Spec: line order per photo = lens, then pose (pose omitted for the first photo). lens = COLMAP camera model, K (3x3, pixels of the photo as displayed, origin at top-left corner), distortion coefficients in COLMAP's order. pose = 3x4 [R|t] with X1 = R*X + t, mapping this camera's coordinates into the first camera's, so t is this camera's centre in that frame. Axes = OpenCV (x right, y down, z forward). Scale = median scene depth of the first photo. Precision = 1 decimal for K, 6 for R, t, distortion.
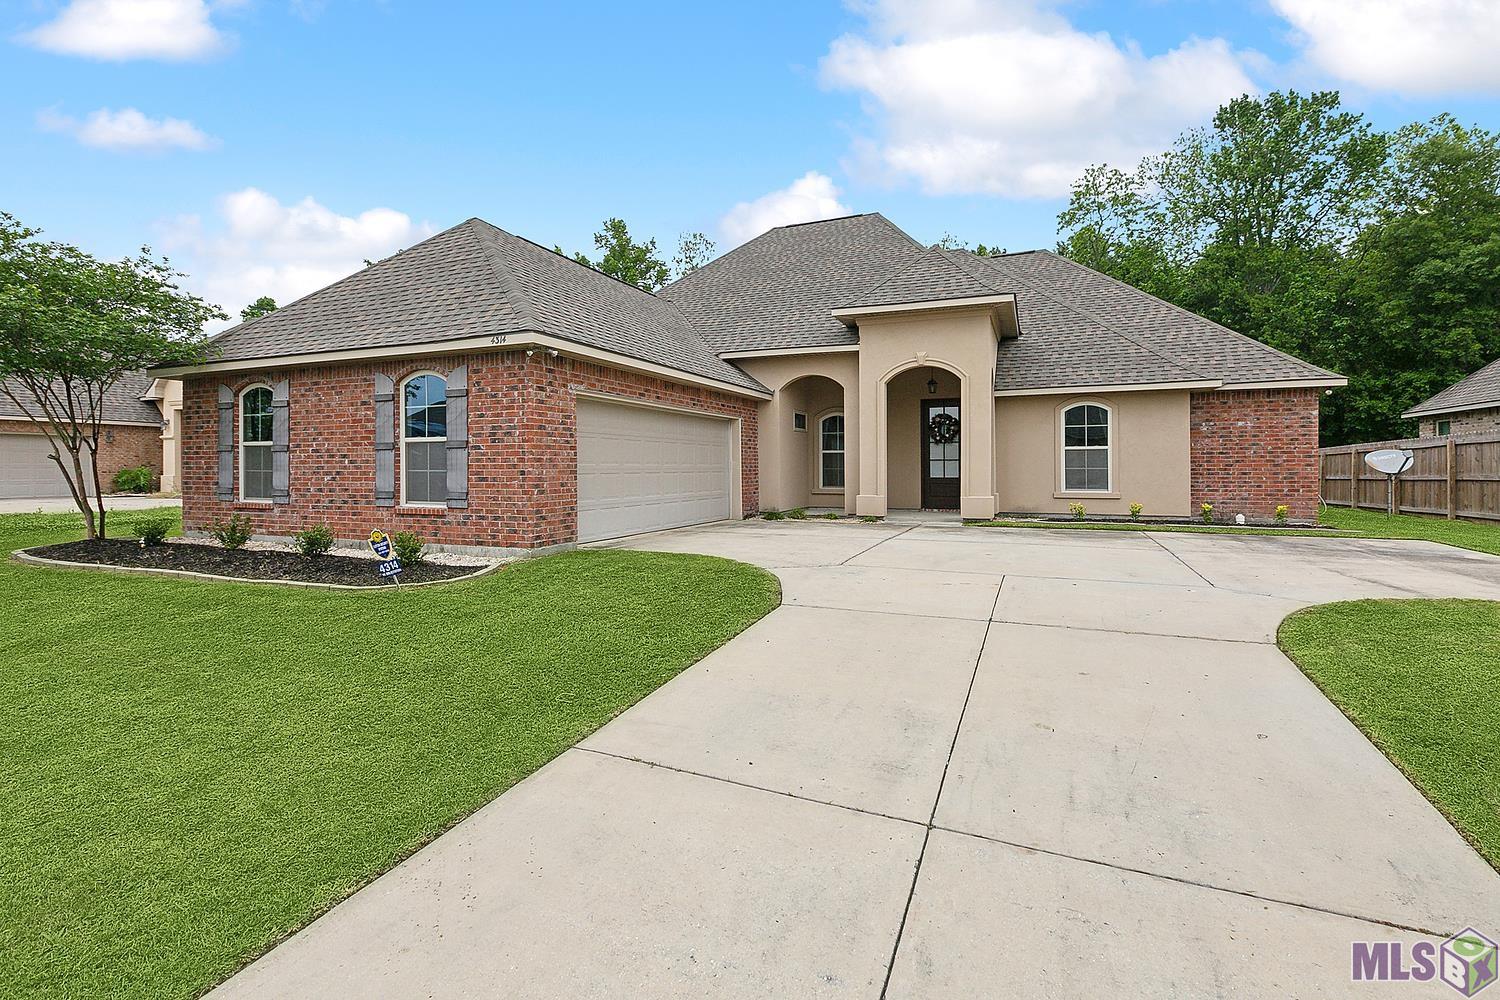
lens RADIAL K [[670.1, 0, 752.6], [0, 670.1, 494.6], [0, 0, 1]] dist [0.000965, -0.000269]
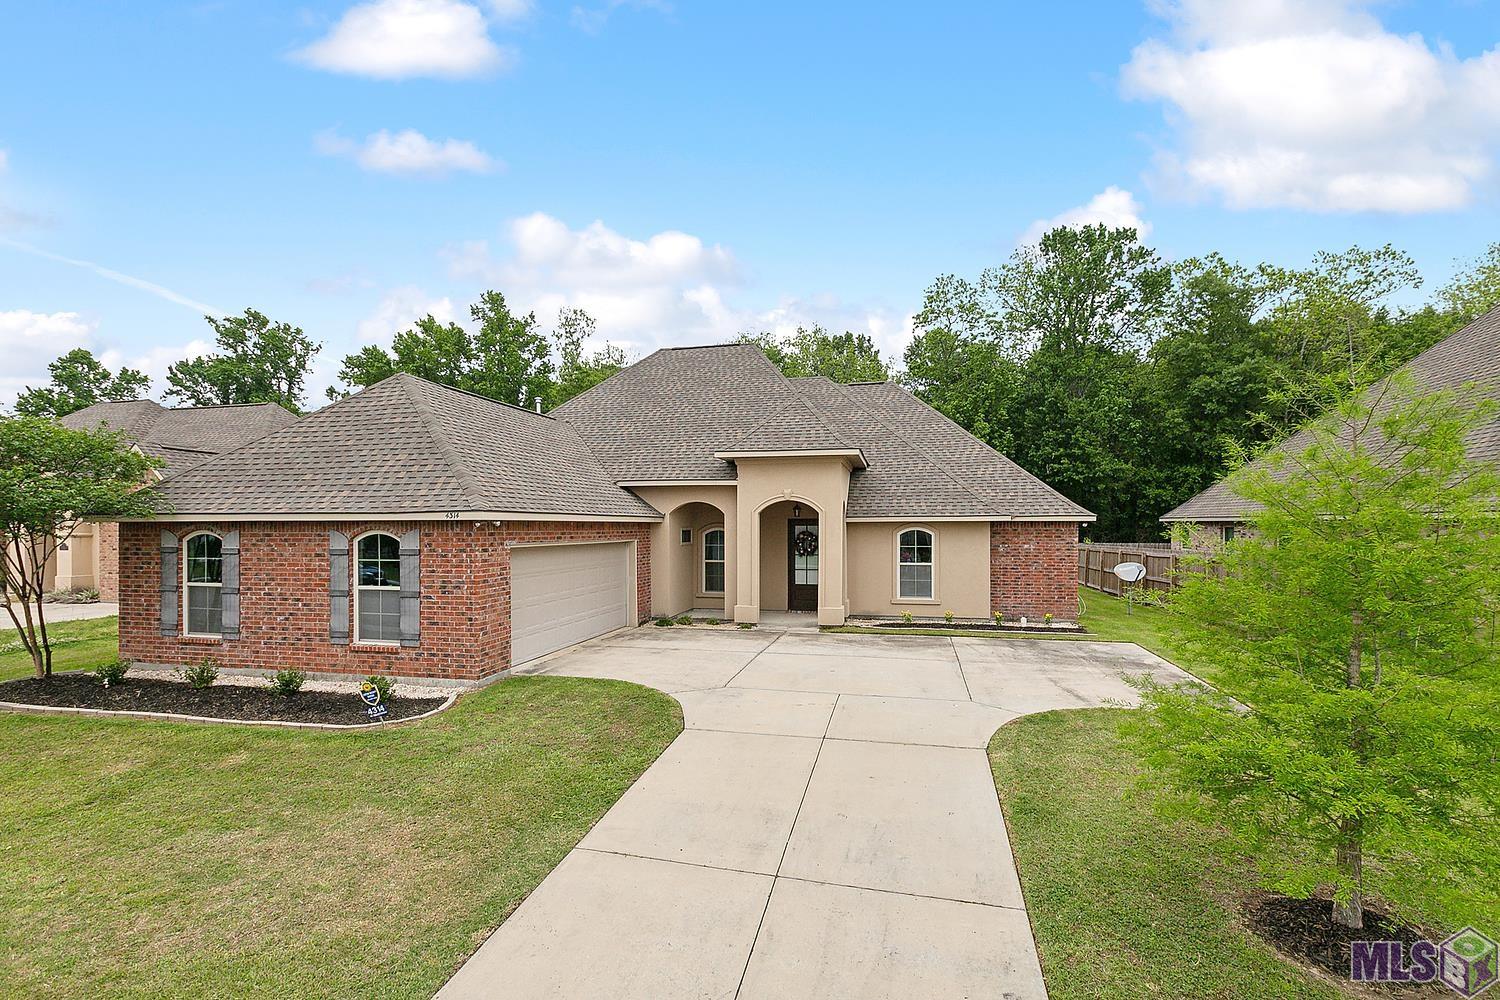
lens RADIAL K [[799.8, 0, 756.8], [0, 799.8, 503.1], [0, 0, 1]] dist [0.004391, -0.001267]
pose [[0.982005, 0.002139, 0.188841, -0.077429], [-0.005312, 0.999853, 0.016295, -0.206891], [-0.188778, -0.017005, 0.981873, -0.414085]]
